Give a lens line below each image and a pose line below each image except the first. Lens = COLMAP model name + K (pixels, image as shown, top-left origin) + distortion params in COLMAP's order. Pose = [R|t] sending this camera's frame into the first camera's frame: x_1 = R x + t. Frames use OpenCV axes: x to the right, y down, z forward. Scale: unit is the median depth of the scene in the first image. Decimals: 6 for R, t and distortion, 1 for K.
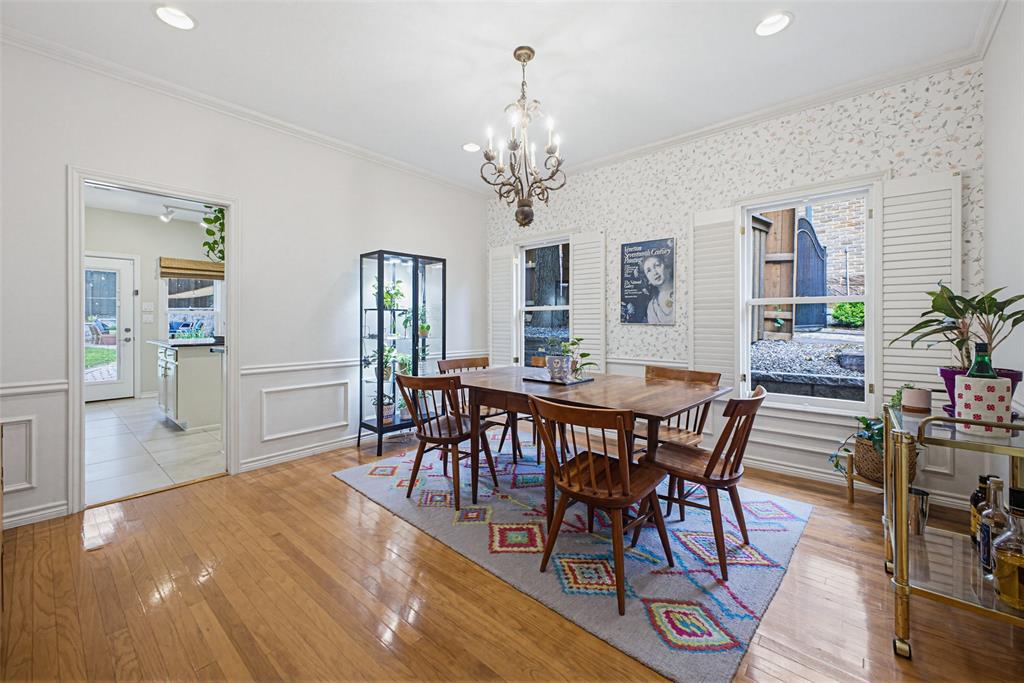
lens RADIAL K [[407.7, 0, 517.0], [0, 407.7, 320.3], [0, 0, 1]] dist [-0.012260, -0.000069]
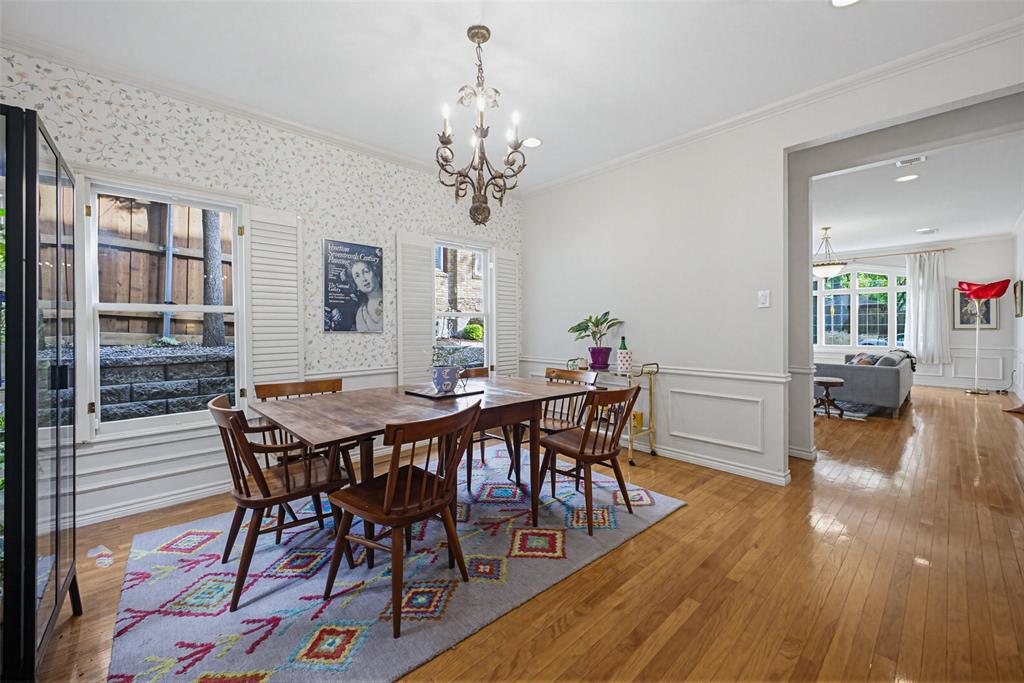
lens RADIAL K [[411.3, 0, 505.6], [0, 411.3, 330.3], [0, 0, 1]] dist [0.015897, -0.000123]
pose [[0.113330, -0.011096, 0.993495, -0.599466], [0.002012, 0.999938, 0.010939, -0.004898], [-0.993555, 0.000759, 0.113346, 0.559772]]
